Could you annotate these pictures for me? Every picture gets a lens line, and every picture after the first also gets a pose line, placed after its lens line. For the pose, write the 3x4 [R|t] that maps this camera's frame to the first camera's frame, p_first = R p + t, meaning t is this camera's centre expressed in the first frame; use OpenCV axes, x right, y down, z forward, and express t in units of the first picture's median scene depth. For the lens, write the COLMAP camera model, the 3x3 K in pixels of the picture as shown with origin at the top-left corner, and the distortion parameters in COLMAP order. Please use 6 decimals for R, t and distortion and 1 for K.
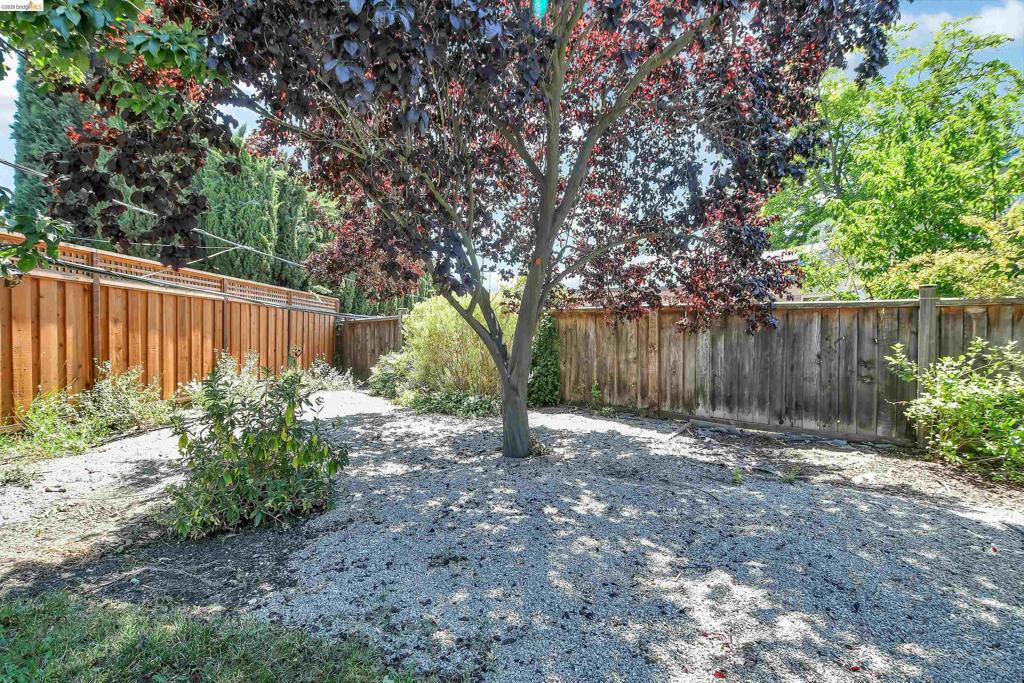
lens RADIAL K [[490.8, 0, 512.3], [0, 490.8, 341.0], [0, 0, 1]] dist [-0.001650, -0.000080]
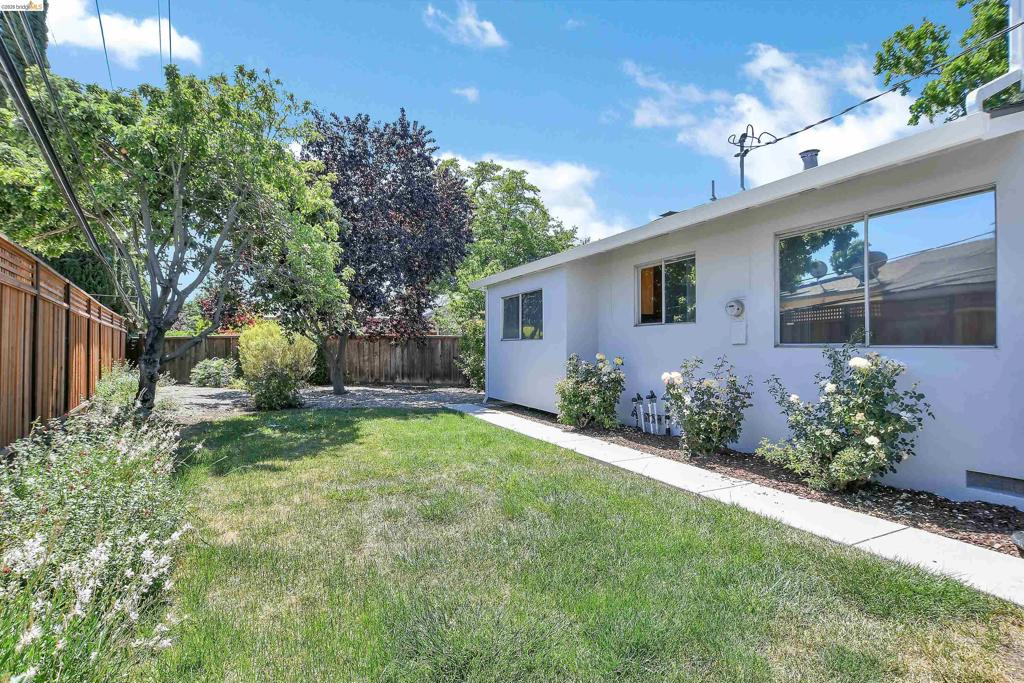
lens RADIAL K [[490.8, 0, 512.2], [0, 490.8, 342.6], [0, 0, 1]] dist [-0.001650, -0.000080]
pose [[0.787367, 0.002780, 0.616478, -0.632037], [0.008551, 0.999844, -0.015429, 0.002891], [-0.616425, 0.017420, 0.787221, -1.186922]]
